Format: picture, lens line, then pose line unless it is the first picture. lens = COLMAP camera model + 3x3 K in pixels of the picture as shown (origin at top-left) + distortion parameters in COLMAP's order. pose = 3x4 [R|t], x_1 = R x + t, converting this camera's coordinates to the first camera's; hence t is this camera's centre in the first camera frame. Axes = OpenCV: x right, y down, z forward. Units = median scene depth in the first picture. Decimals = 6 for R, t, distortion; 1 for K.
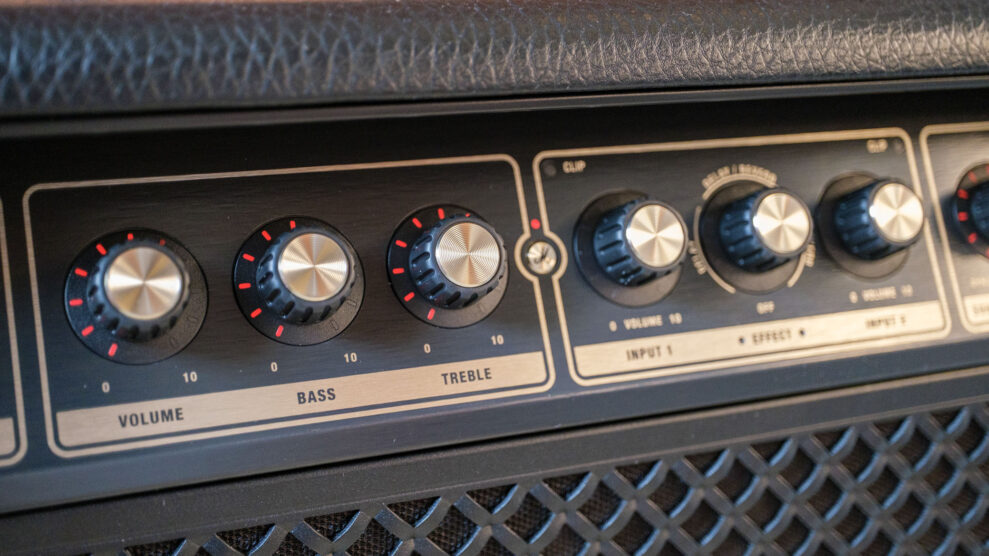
lens RADIAL K [[1275.2, 0, 490.2], [0, 1275.2, 273.7], [0, 0, 1]] dist [0.021563, 0.000000]
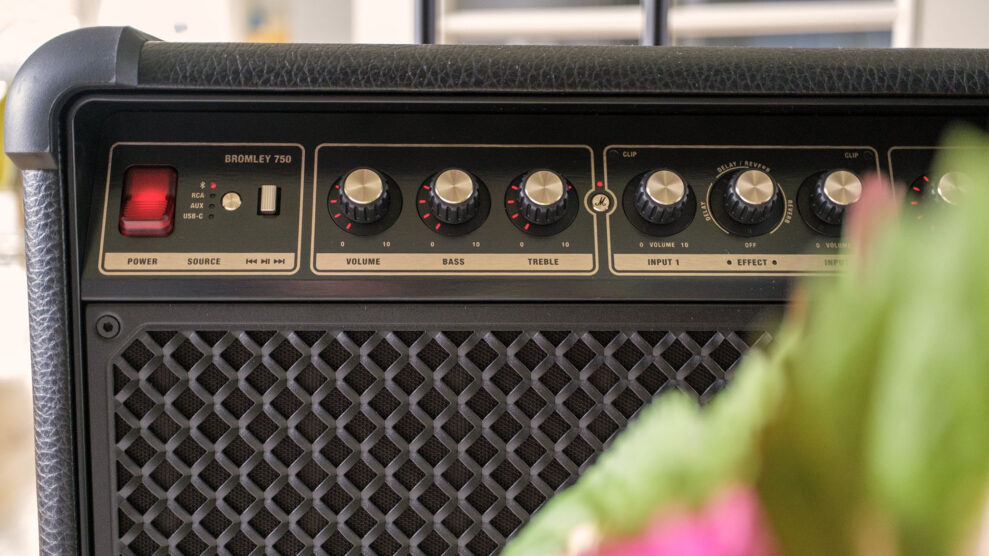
lens RADIAL K [[1275.2, 0, 485.8], [0, 1275.2, 283.8], [0, 0, 1]] dist [0.021563, 0.000000]
pose [[0.940055, 0.027781, -0.339889, 0.525521], [-0.087065, 0.983198, -0.160440, 0.417383], [0.329721, 0.180415, 0.926679, -0.650827]]
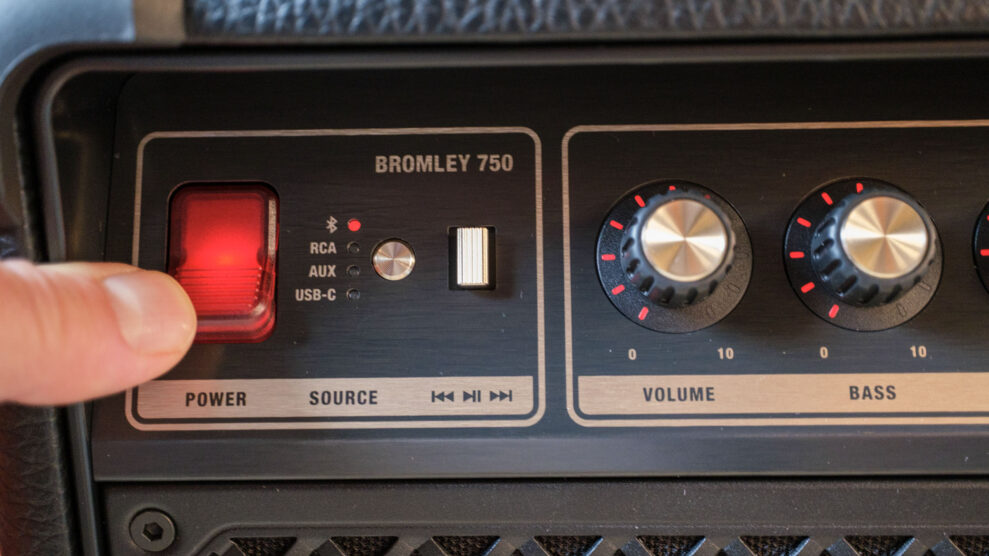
lens RADIAL K [[1275.2, 0, 487.6], [0, 1275.2, 274.7], [0, 0, 1]] dist [0.021563, 0.000000]
pose [[0.919248, 0.080621, -0.385335, -0.052690], [-0.080746, 0.996608, 0.015887, 0.026481], [0.385309, 0.016510, 0.922640, 0.132197]]
